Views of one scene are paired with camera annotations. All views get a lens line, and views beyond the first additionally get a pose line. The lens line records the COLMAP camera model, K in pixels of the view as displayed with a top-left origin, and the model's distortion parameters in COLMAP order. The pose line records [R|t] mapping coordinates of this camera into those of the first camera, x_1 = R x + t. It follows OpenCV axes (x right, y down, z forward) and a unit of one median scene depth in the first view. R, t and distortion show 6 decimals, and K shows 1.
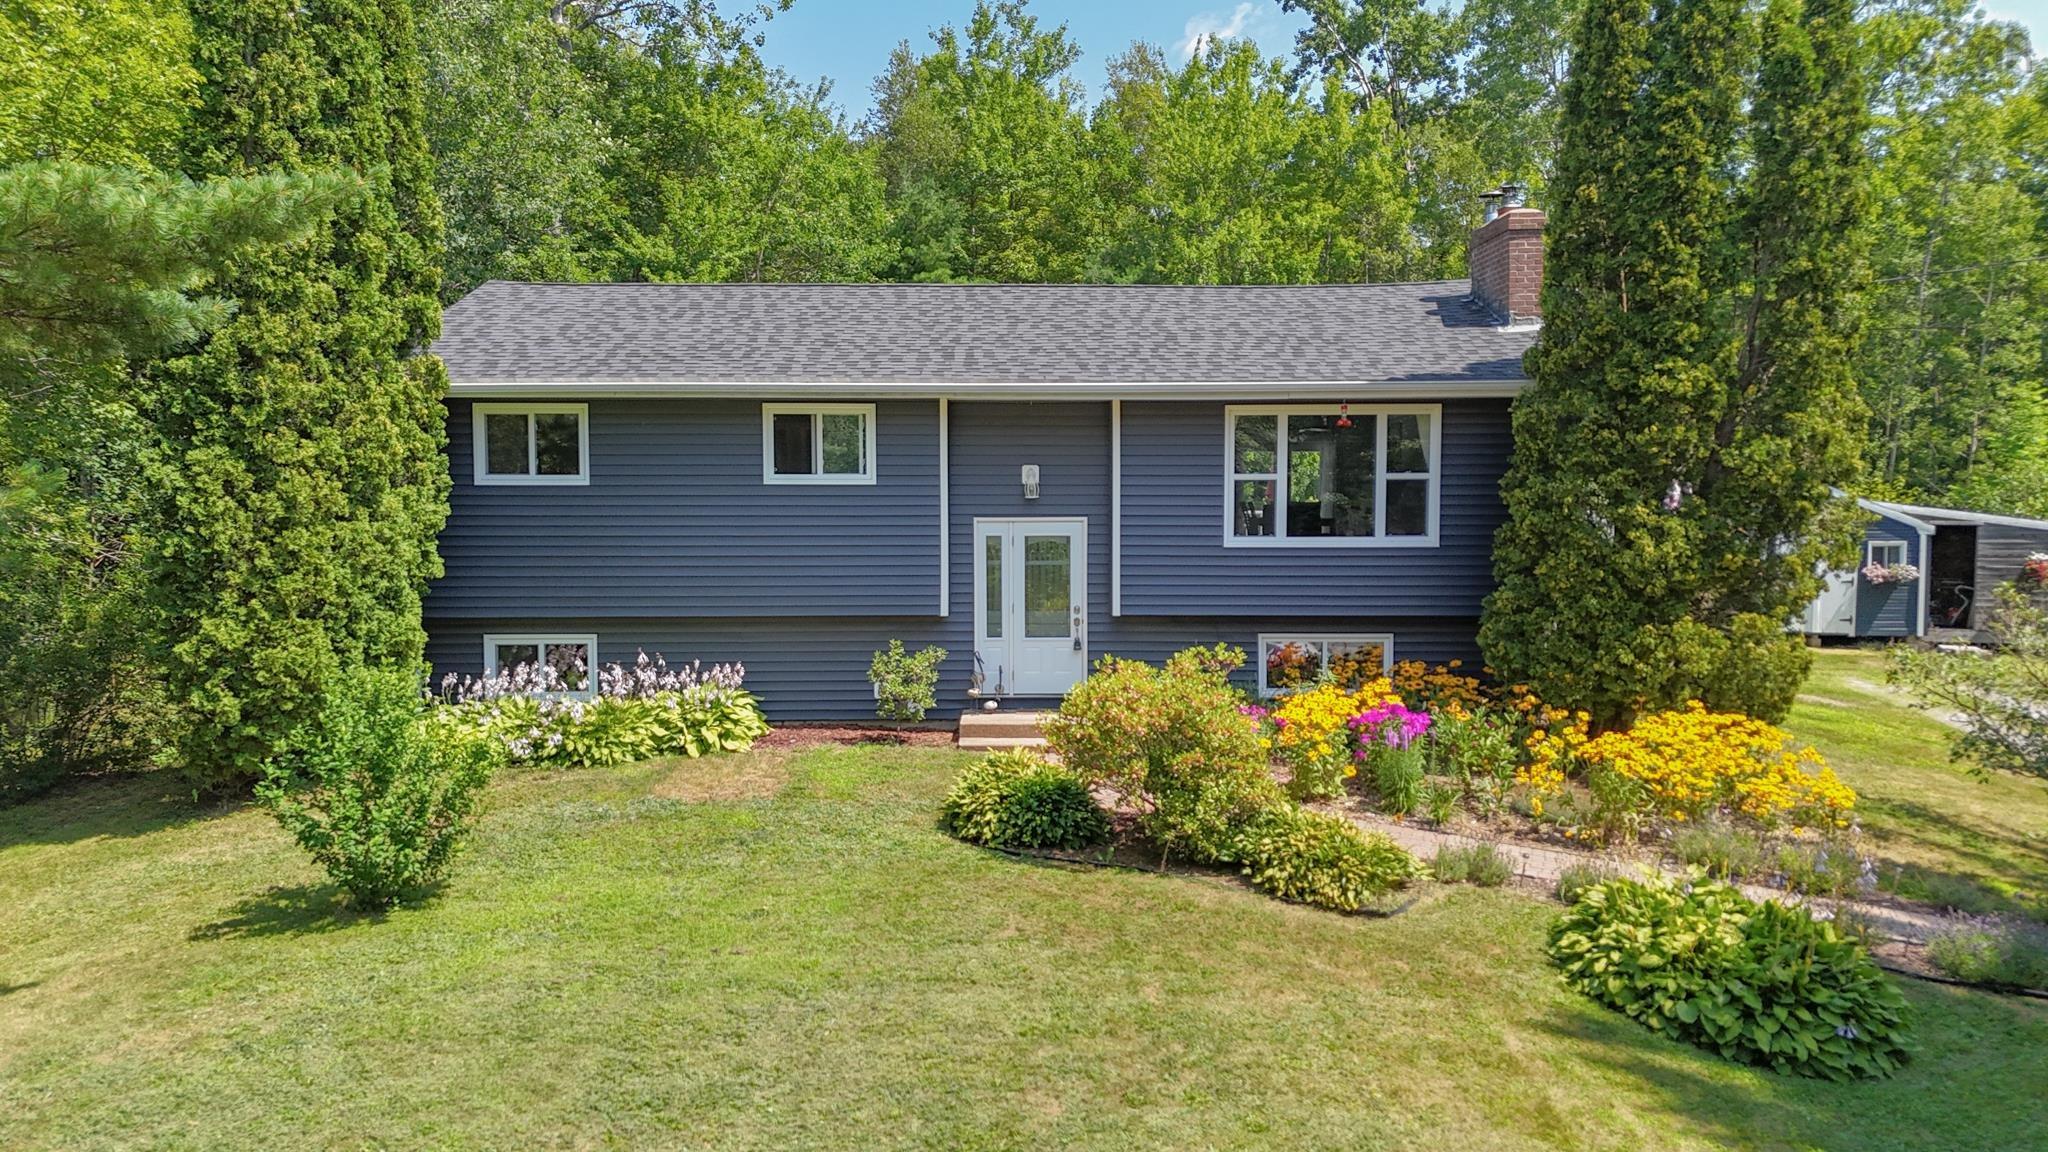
lens RADIAL K [[1484.3, 0, 1030.4], [0, 1484.3, 569.6], [0, 0, 1]] dist [0.082721, -0.080929]
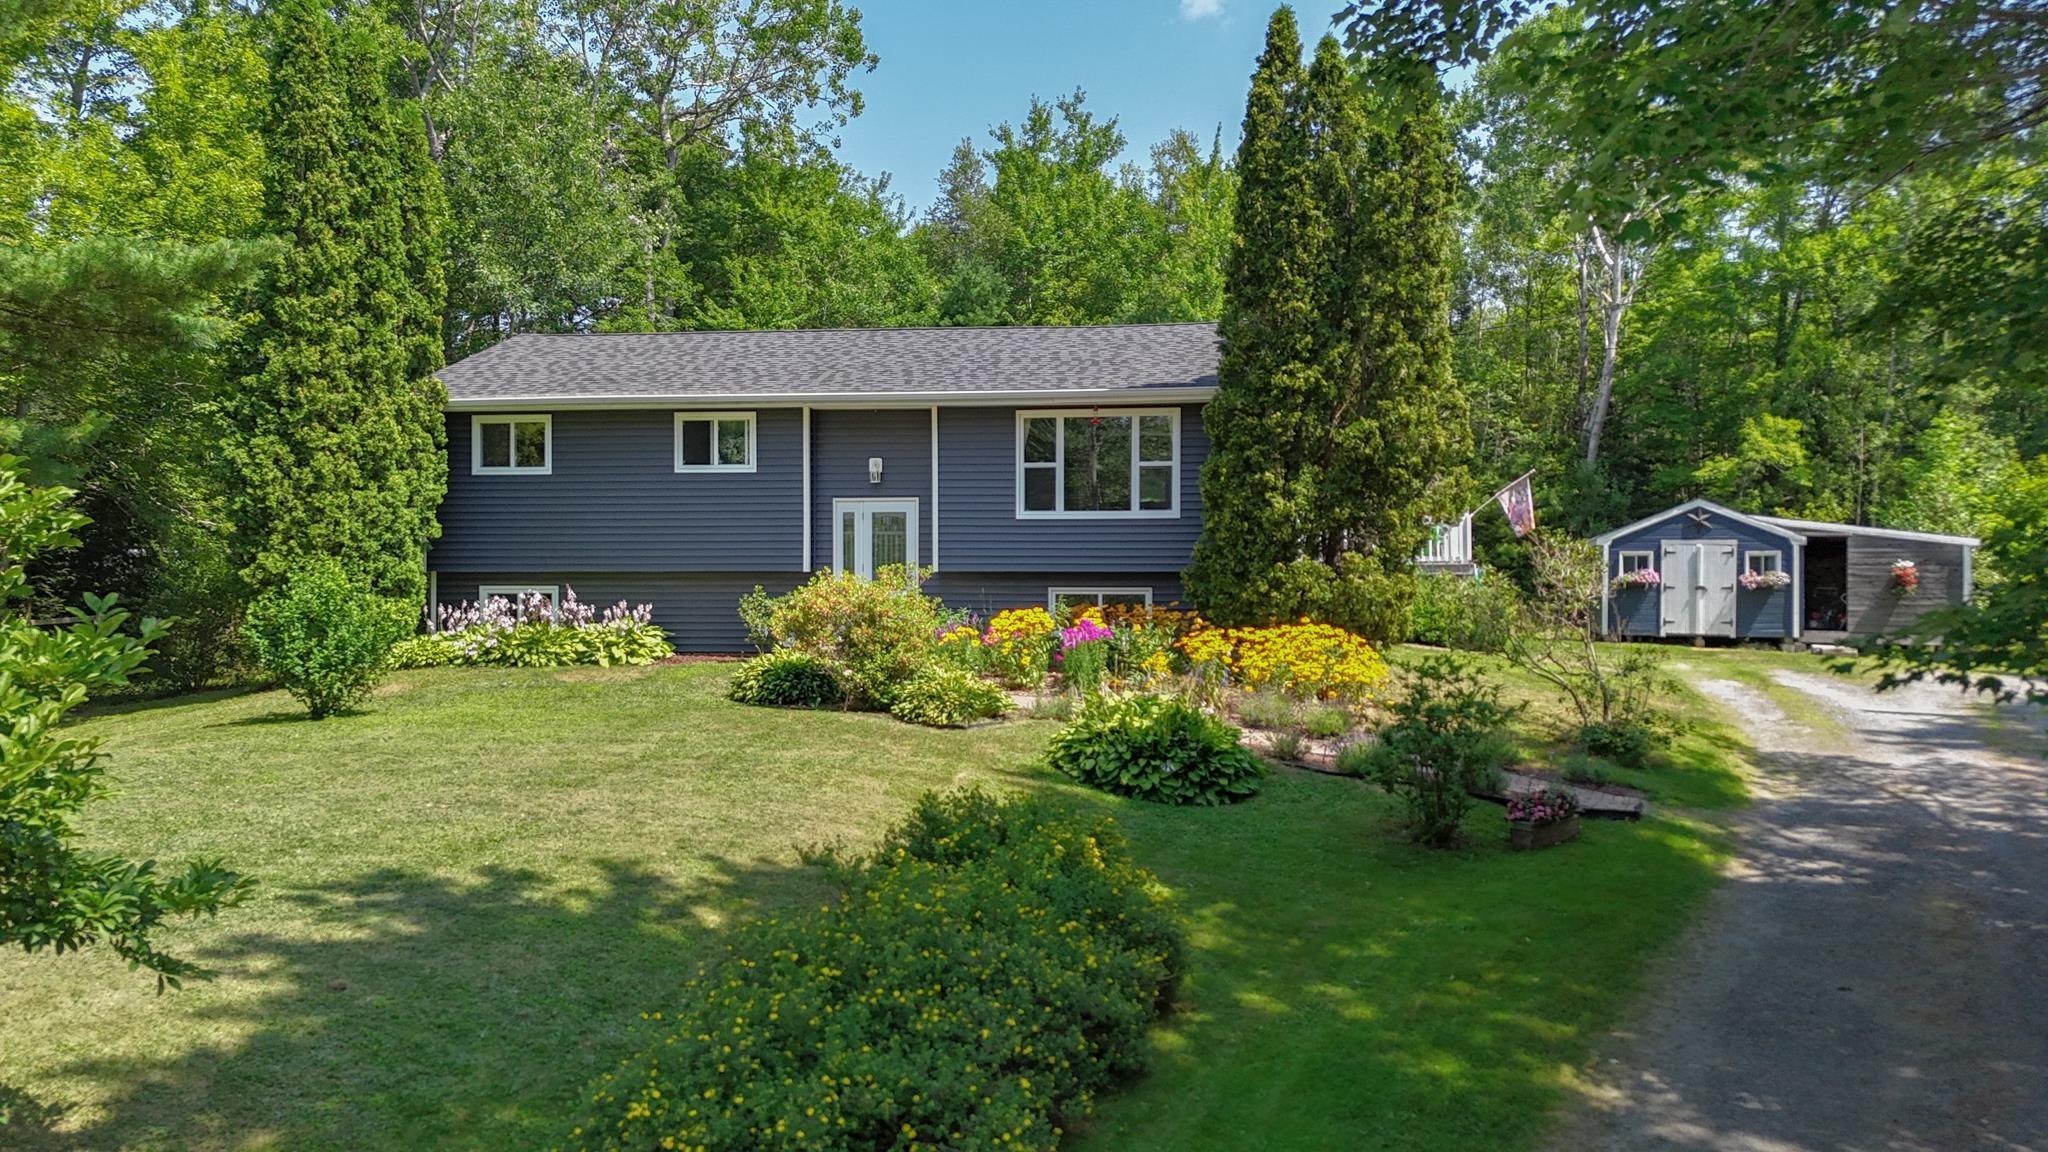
lens RADIAL K [[1484.3, 0, 1030.4], [0, 1484.3, 569.6], [0, 0, 1]] dist [0.082721, -0.080929]
pose [[0.990011, 0.000525, -0.140990, 0.363822], [-0.008200, 0.998515, -0.053860, 0.110508], [0.140753, 0.054478, 0.988545, -0.310074]]
